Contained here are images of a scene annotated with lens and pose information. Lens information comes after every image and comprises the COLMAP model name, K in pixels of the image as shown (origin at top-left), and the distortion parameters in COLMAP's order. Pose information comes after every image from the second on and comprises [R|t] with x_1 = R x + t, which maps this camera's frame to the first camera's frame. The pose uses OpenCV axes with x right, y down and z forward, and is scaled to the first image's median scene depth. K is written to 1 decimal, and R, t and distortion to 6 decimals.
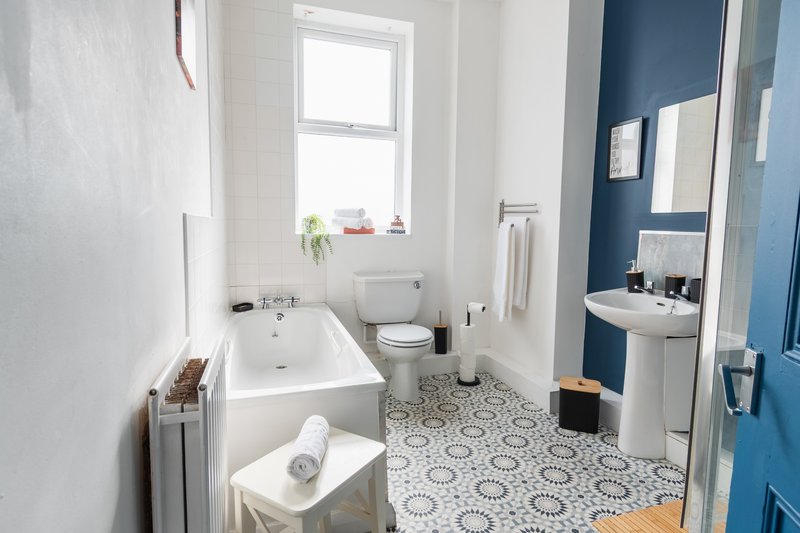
lens RADIAL K [[427.6, 0, 398.7], [0, 427.6, 265.8], [0, 0, 1]] dist [-0.003287, -0.000129]
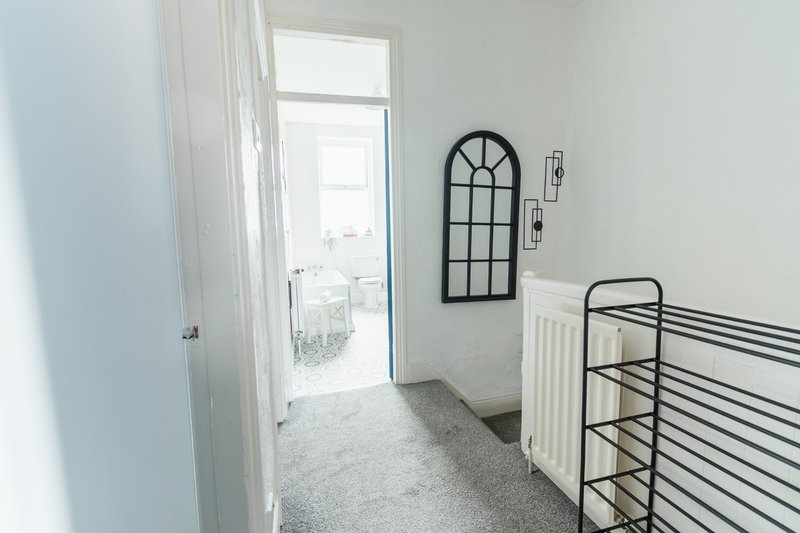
lens RADIAL K [[382.9, 0, 401.6], [0, 382.9, 268.0], [0, 0, 1]] dist [0.000178, -0.000037]
pose [[0.998885, -0.029606, -0.036768, 0.234878], [0.030102, 0.999462, 0.012993, 0.066655], [0.036363, -0.014085, 0.999239, -0.937154]]
